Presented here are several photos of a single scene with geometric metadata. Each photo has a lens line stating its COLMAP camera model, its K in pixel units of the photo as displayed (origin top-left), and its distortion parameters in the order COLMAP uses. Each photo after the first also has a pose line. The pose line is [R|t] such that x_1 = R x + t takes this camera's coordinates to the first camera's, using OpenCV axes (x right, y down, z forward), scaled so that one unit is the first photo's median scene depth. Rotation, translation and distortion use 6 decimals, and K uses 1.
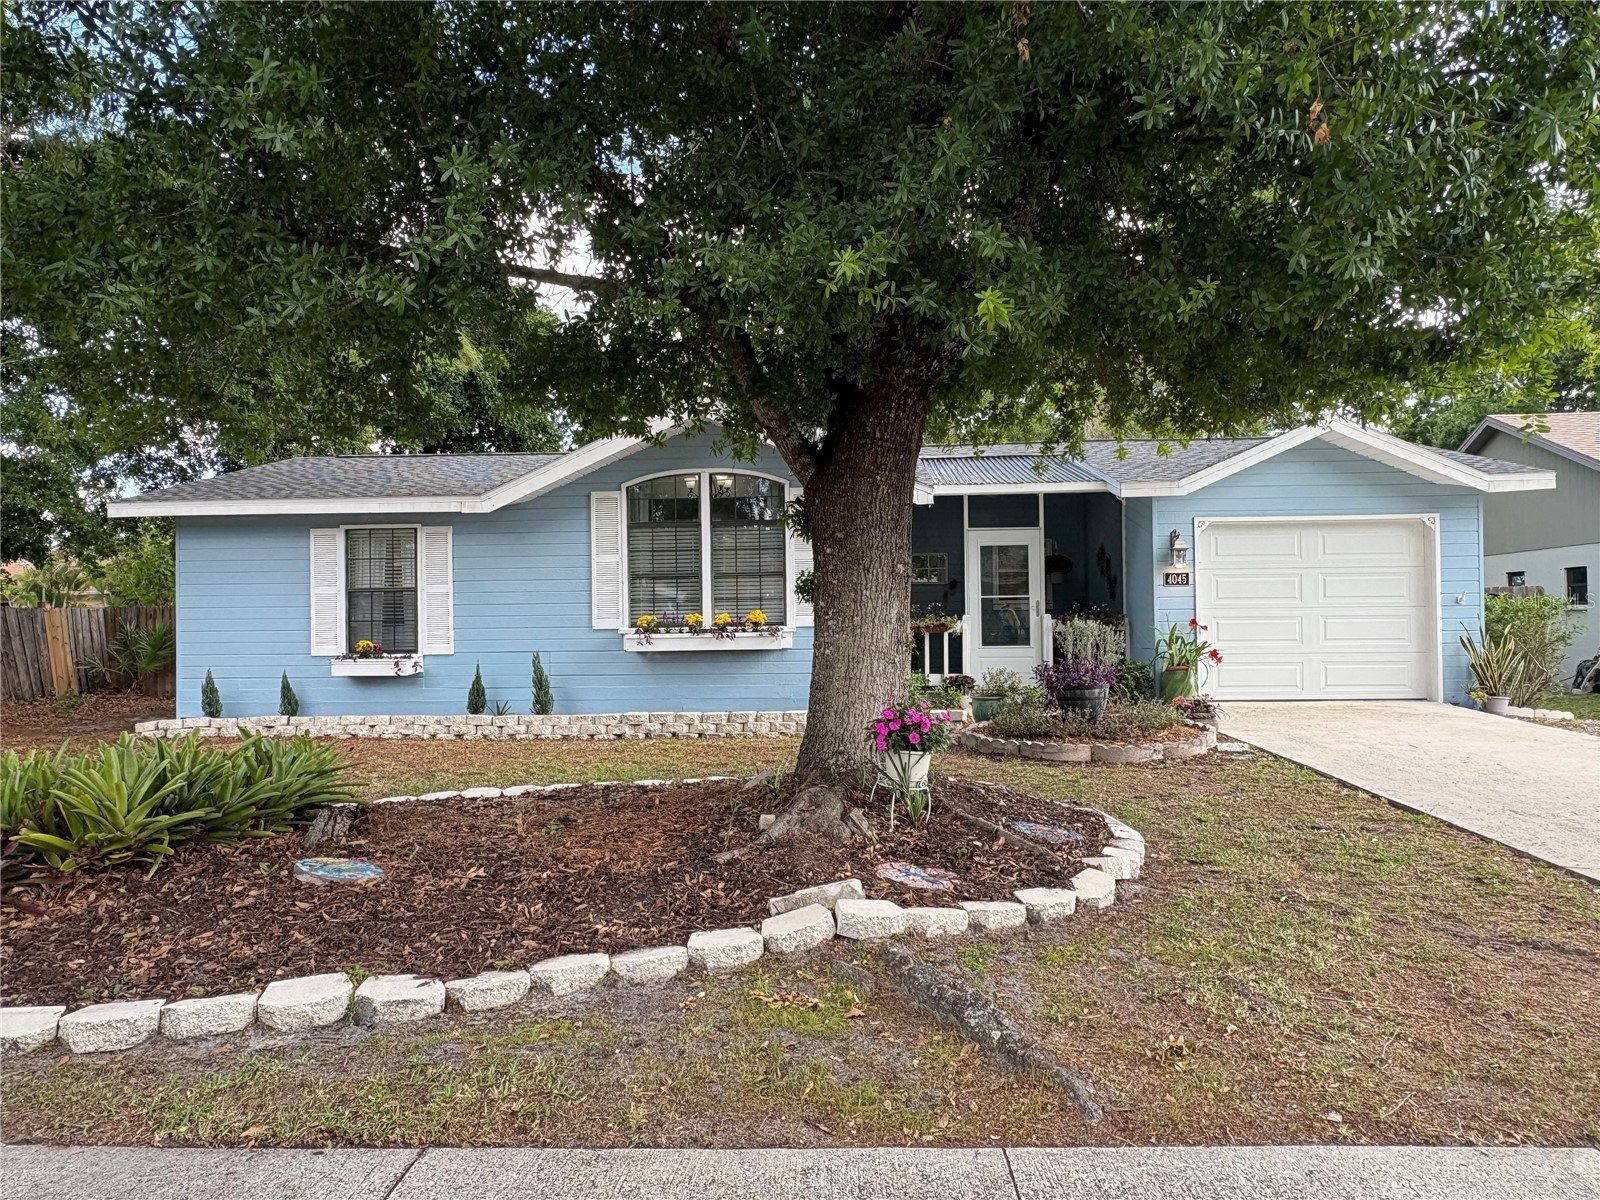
lens RADIAL K [[1045.7, 0, 806.0], [0, 1045.7, 600.0], [0, 0, 1]] dist [0.029105, 0.001834]
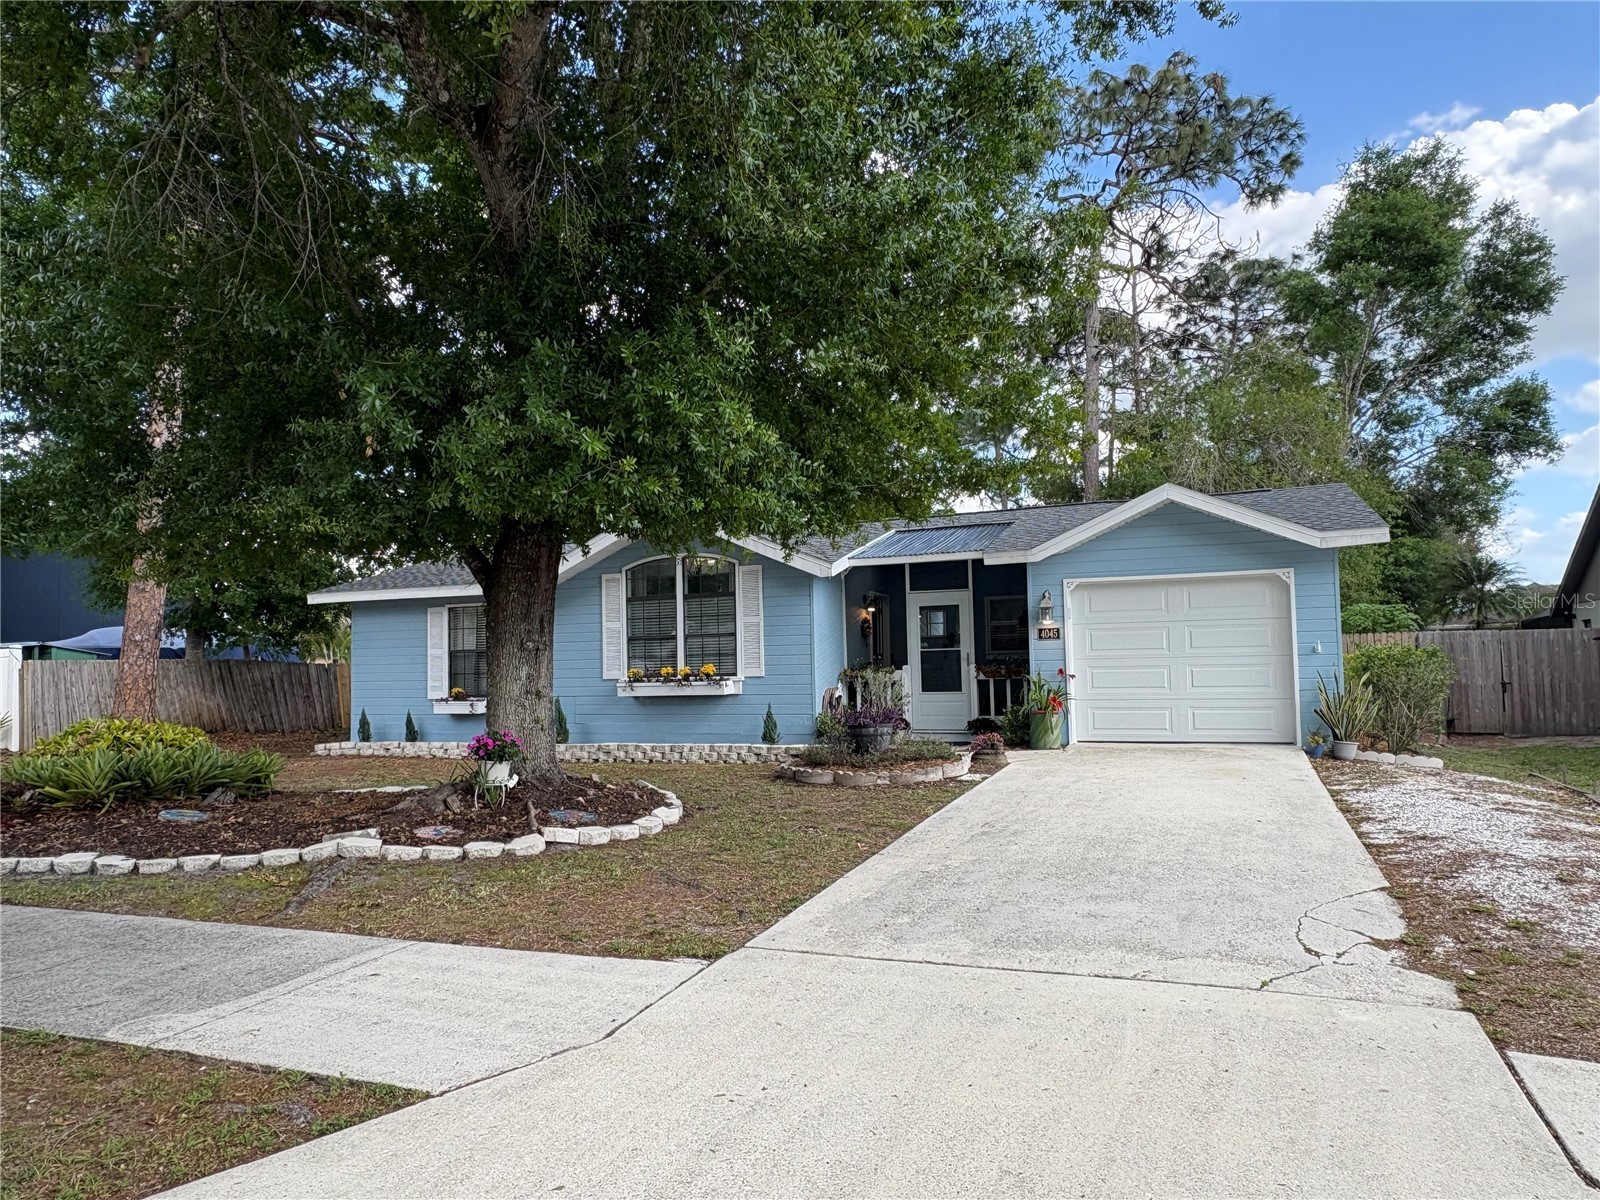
lens RADIAL K [[1045.7, 0, 791.8], [0, 1045.7, 597.0], [0, 0, 1]] dist [0.029105, 0.001834]
pose [[0.943058, -0.029137, -0.331348, 0.467582], [0.014949, 0.998862, -0.045290, -0.012427], [0.332291, 0.037758, 0.942421, -0.165474]]
